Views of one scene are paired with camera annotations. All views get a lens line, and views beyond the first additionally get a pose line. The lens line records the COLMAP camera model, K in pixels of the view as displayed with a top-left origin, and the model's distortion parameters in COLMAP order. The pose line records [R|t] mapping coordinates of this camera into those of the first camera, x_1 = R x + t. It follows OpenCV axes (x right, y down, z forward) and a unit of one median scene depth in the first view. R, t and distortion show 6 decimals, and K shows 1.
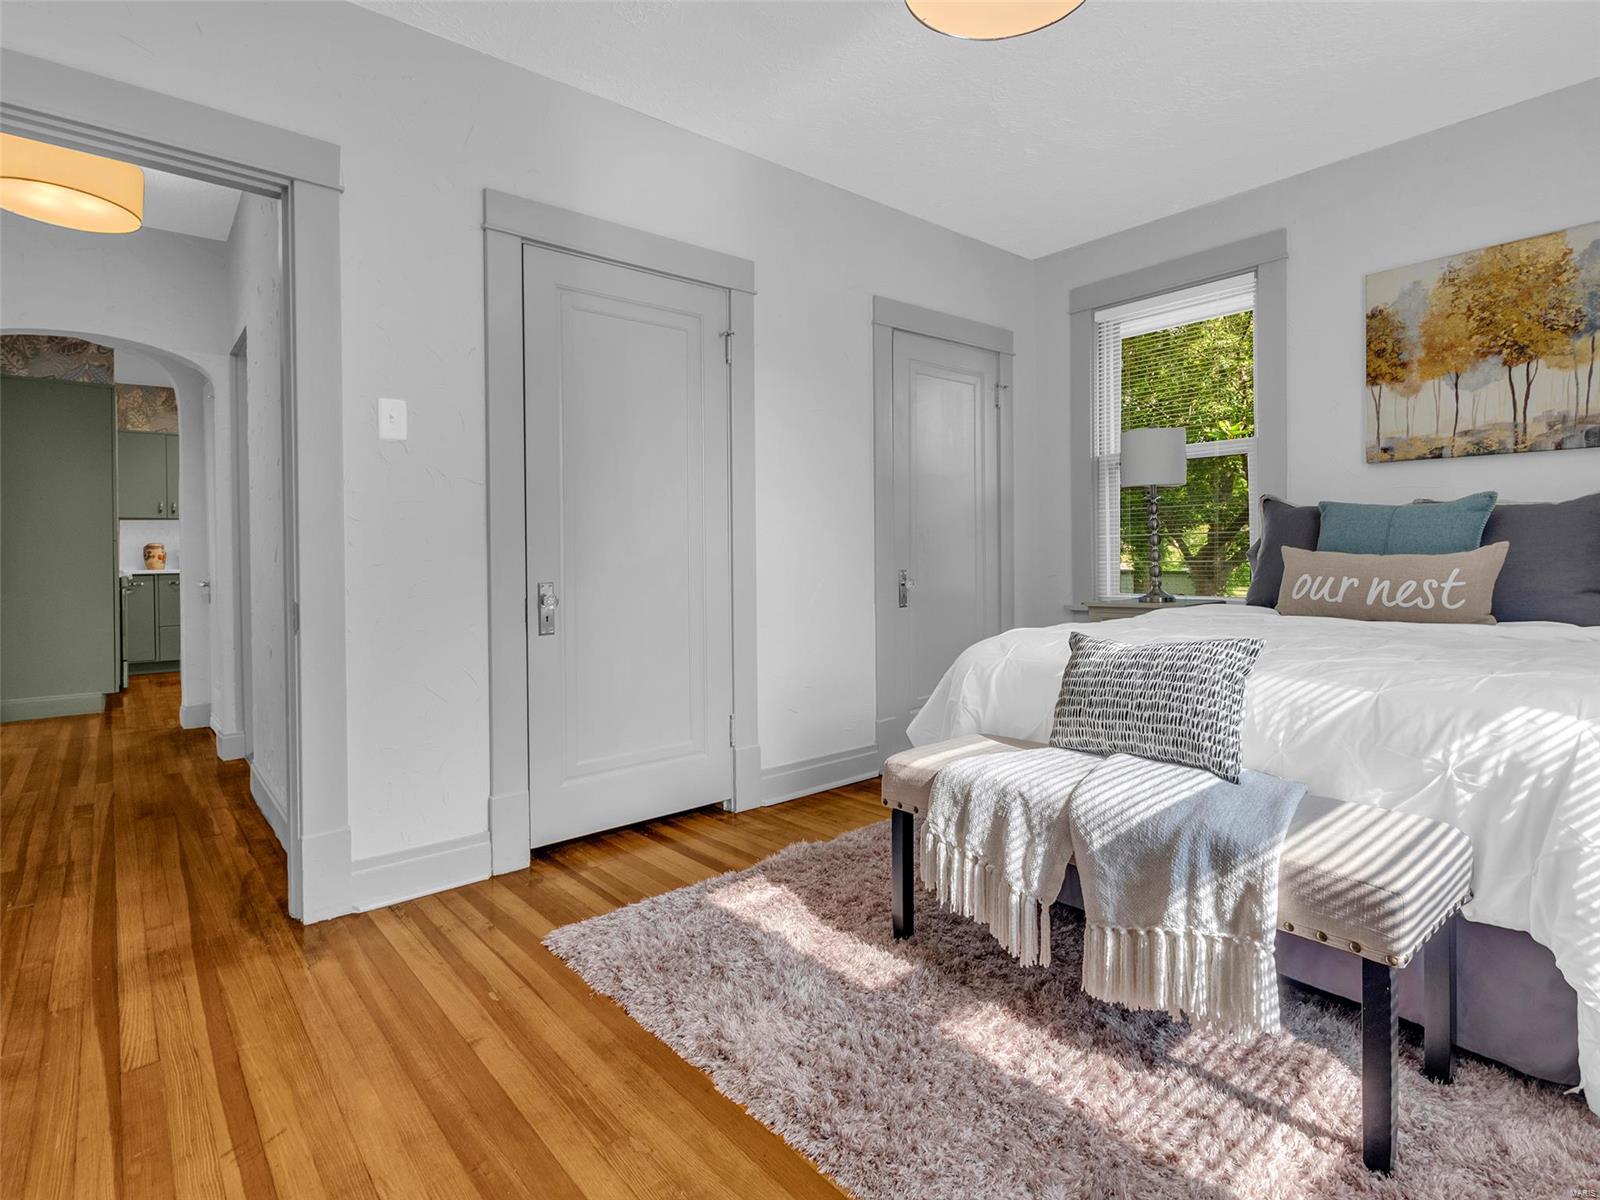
lens RADIAL K [[807.2, 0, 792.3], [0, 807.2, 566.2], [0, 0, 1]] dist [-0.006658, -0.000119]
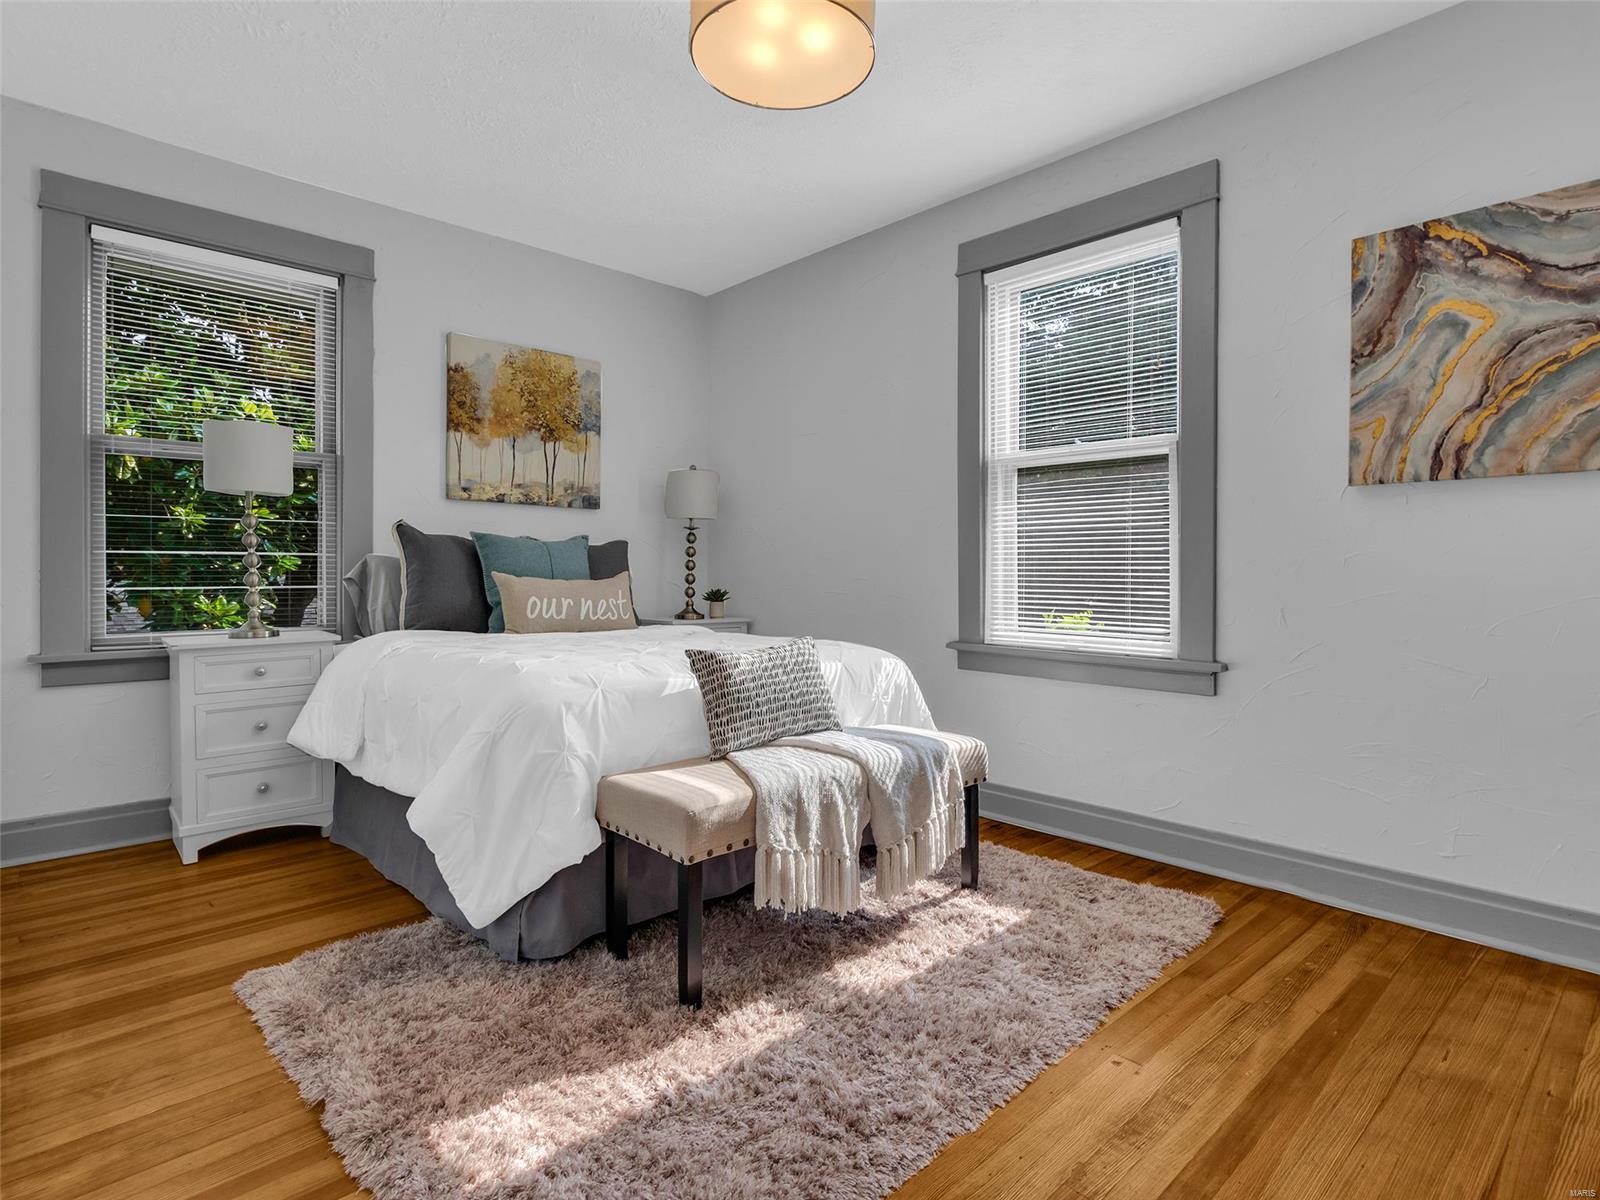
lens RADIAL K [[856.1, 0, 799.9], [0, 856.1, 588.1], [0, 0, 1]] dist [-0.000948, 0.000248]
pose [[-0.062620, -0.003517, 0.998031, -0.597244], [0.010697, 0.999934, 0.004195, -0.003270], [-0.997980, 0.010938, -0.062578, 0.685462]]
